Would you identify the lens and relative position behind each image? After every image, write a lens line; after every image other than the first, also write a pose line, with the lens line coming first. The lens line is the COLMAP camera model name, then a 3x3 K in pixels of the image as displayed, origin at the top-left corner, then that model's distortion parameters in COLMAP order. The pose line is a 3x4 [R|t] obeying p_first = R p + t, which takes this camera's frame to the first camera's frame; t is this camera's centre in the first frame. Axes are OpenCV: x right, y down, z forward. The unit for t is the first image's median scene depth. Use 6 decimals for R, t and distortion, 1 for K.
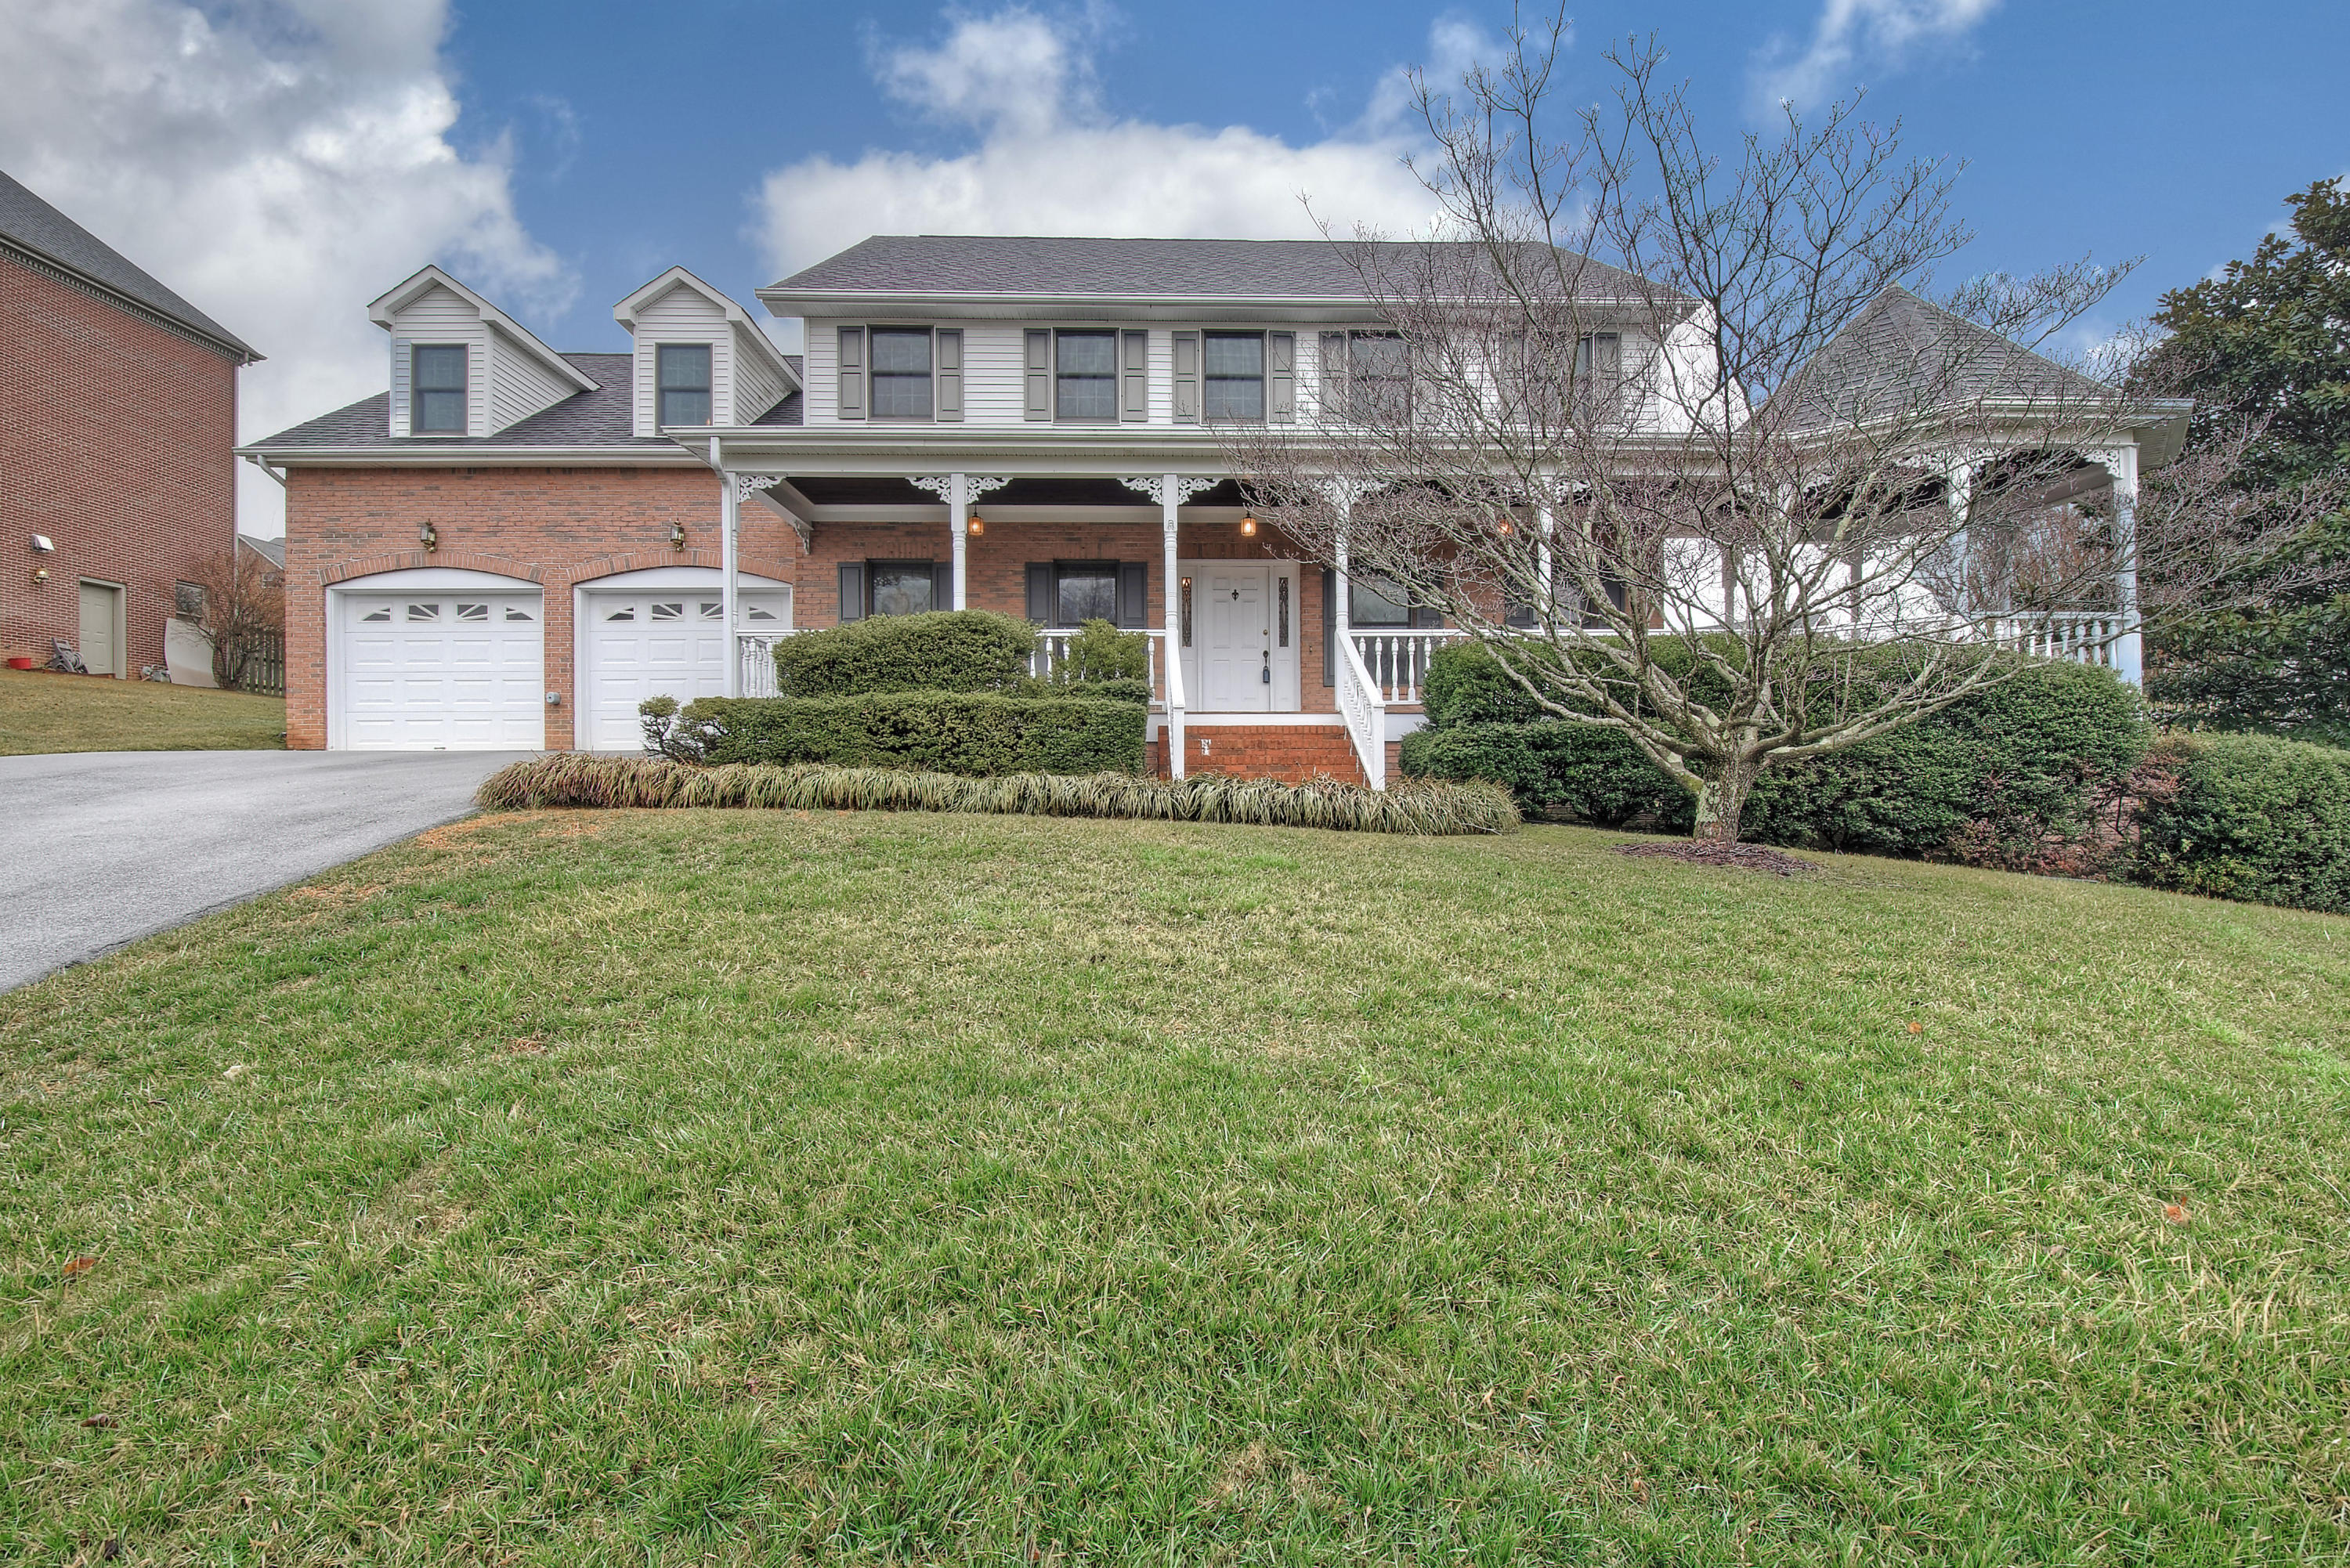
lens RADIAL K [[1015.1, 0, 1175.0], [0, 1015.1, 784.0], [0, 0, 1]] dist [0.002169, -0.007037]
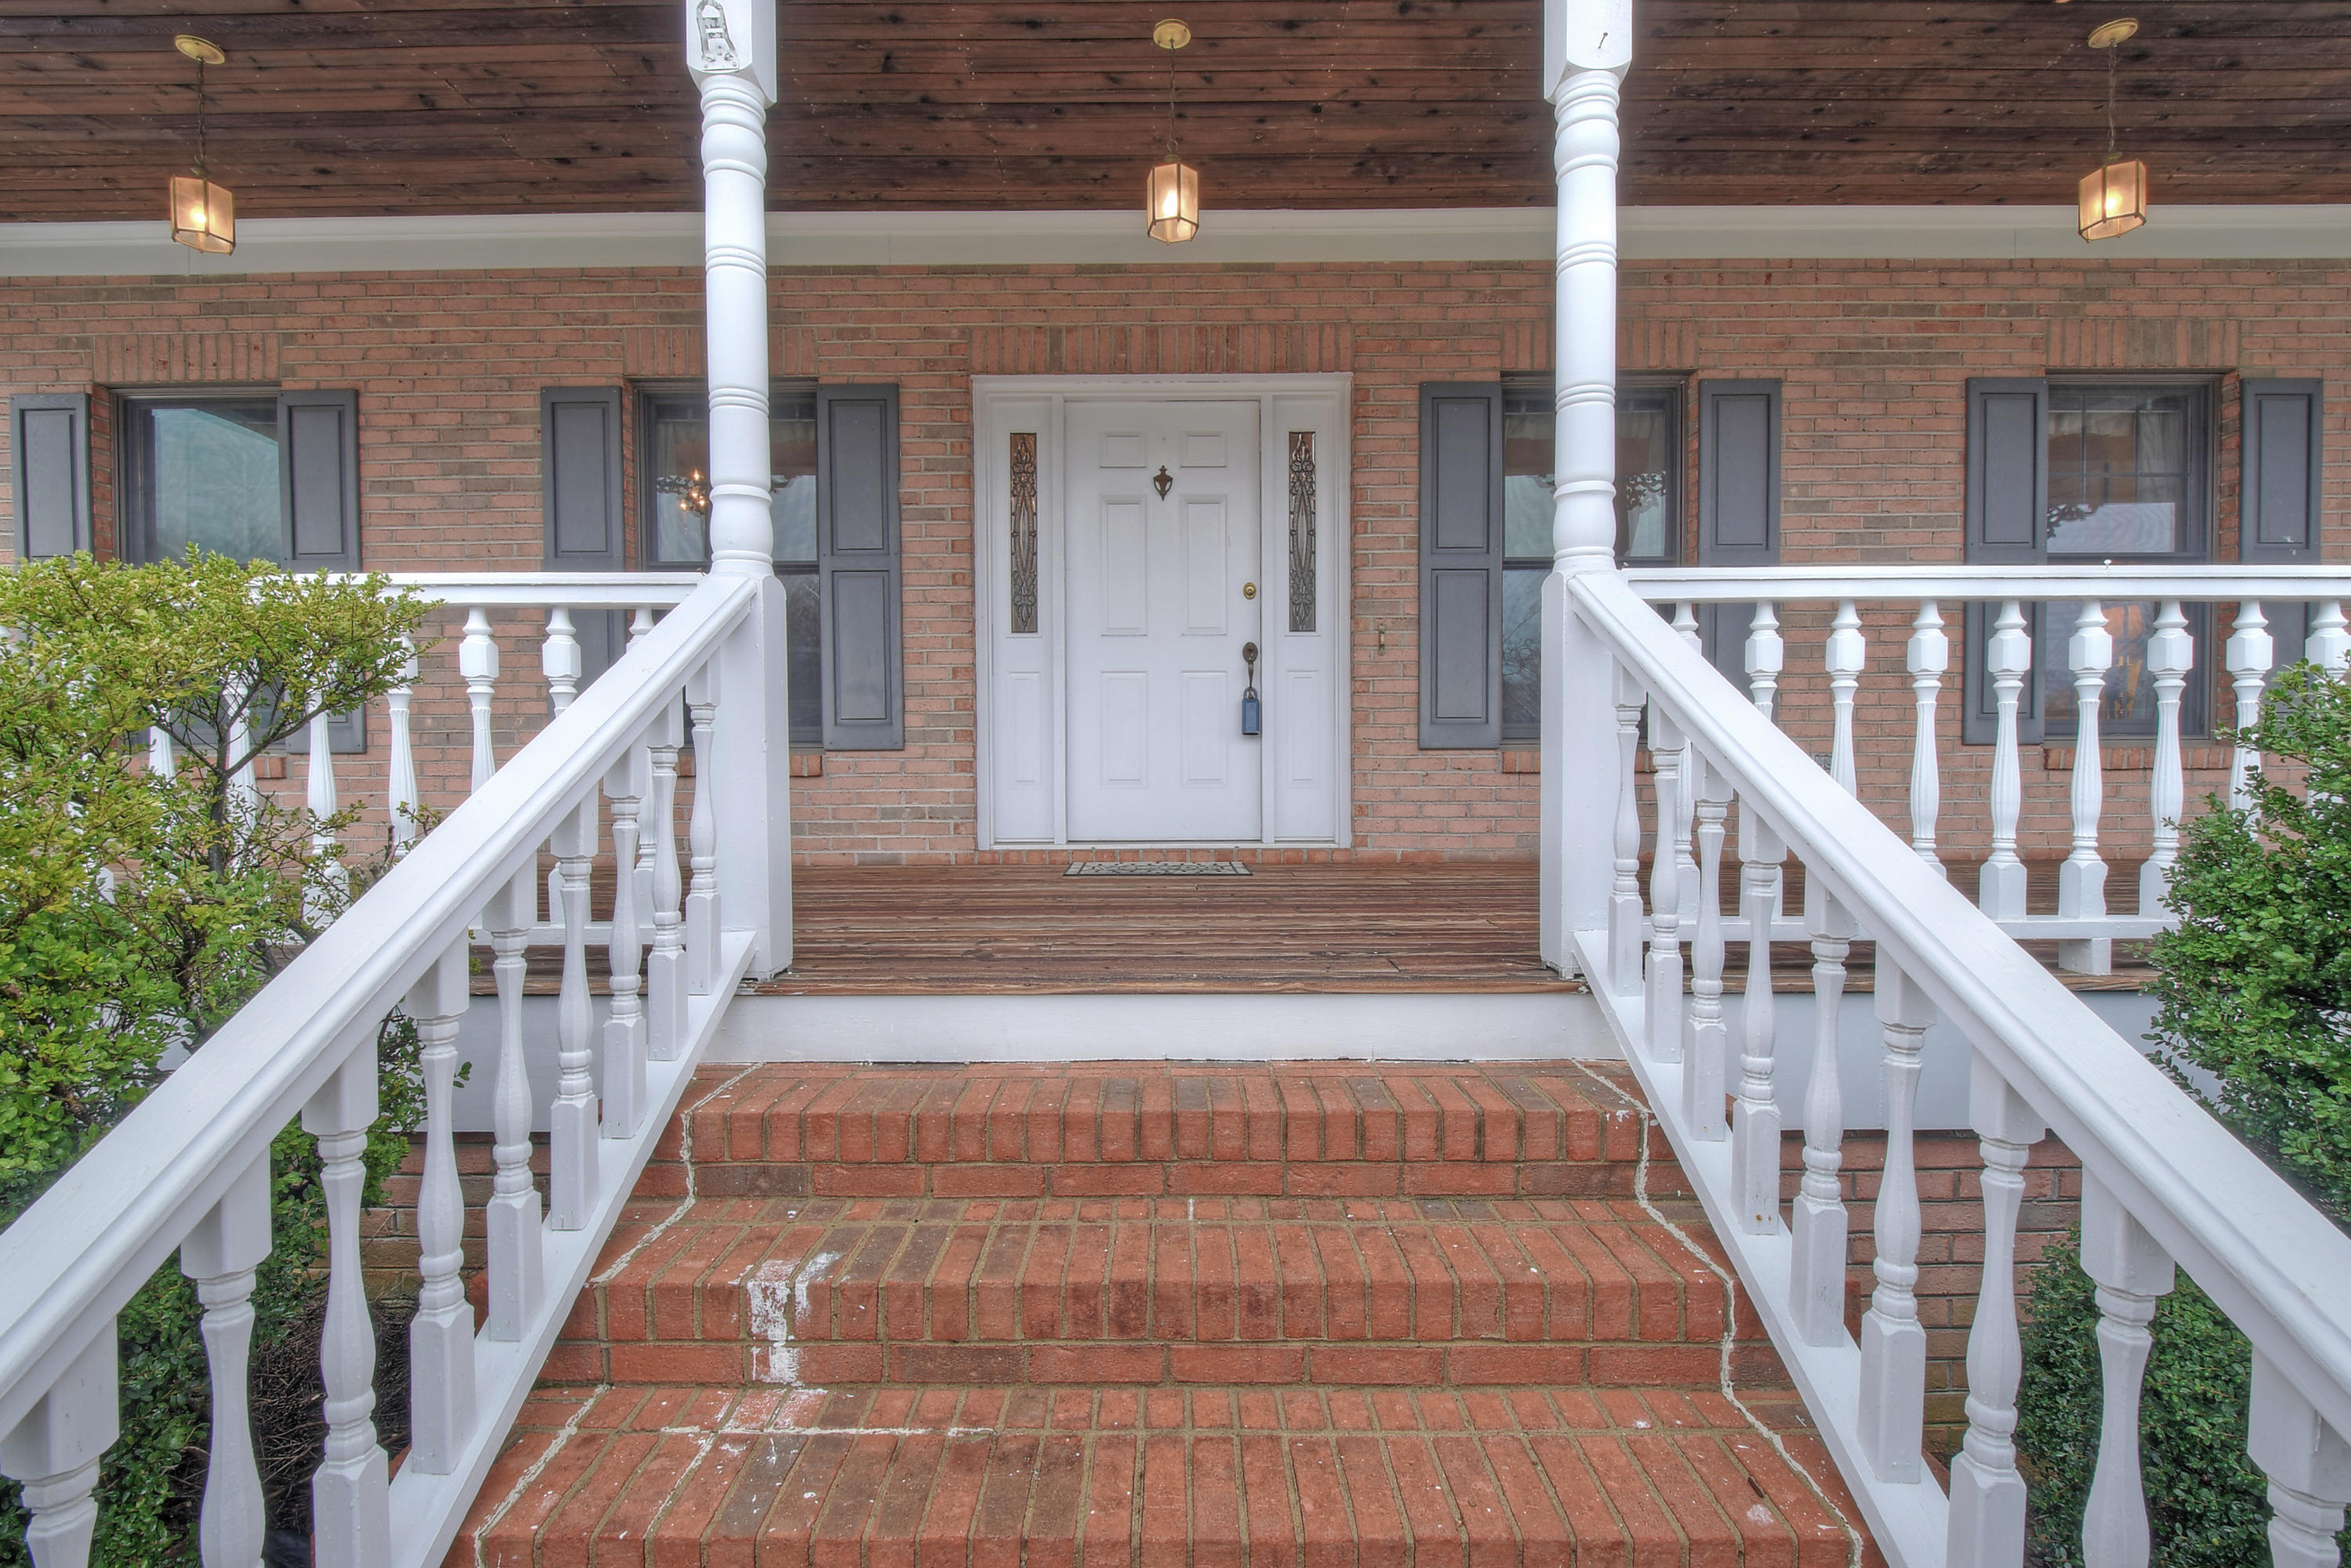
lens RADIAL K [[1046.5, 0, 1175.5], [0, 1046.5, 784.0], [0, 0, 1]] dist [-0.000483, -0.000417]
pose [[0.999894, -0.001504, -0.014492, 0.066816], [0.001840, 0.999729, 0.023217, -0.088740], [0.014454, -0.023241, 0.999625, 0.619411]]
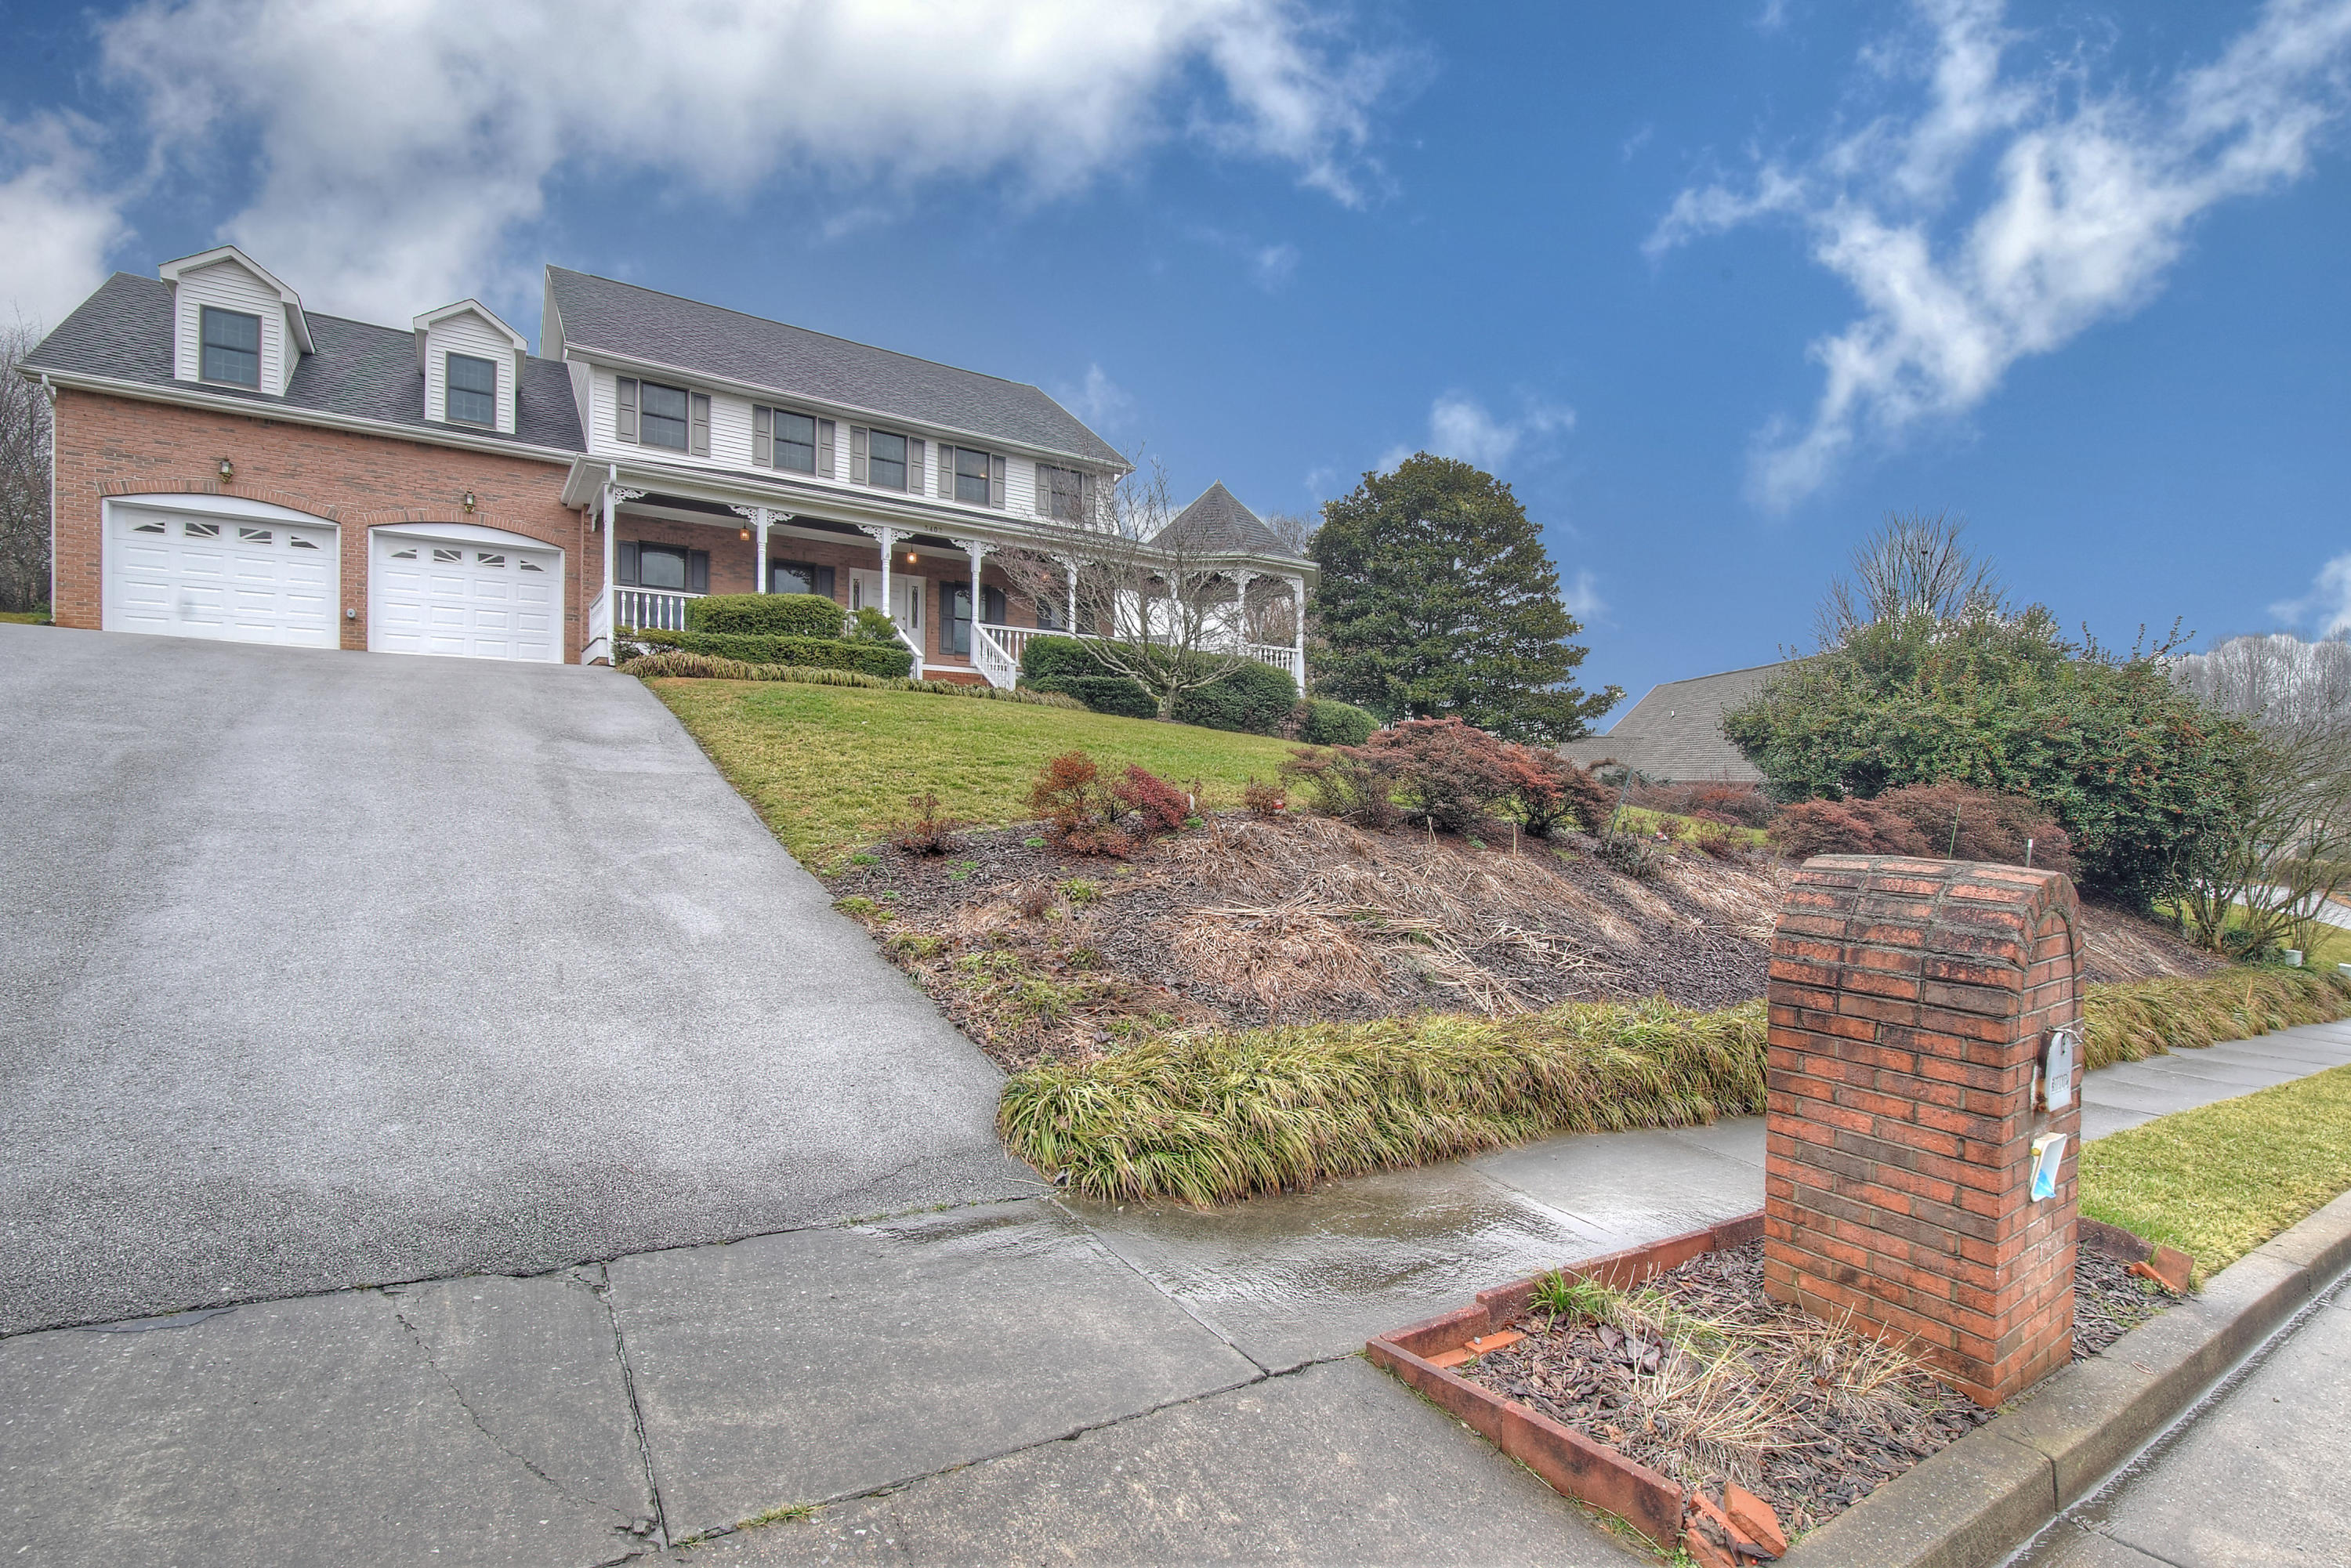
lens RADIAL K [[1025.8, 0, 1173.0], [0, 1025.8, 721.8], [0, 0, 1]] dist [-0.033501, -0.000281]
pose [[0.834368, 0.047515, 0.549156, -0.441735], [-0.017773, 0.998079, -0.059353, 0.106003], [-0.550921, 0.039762, 0.833609, -0.600735]]
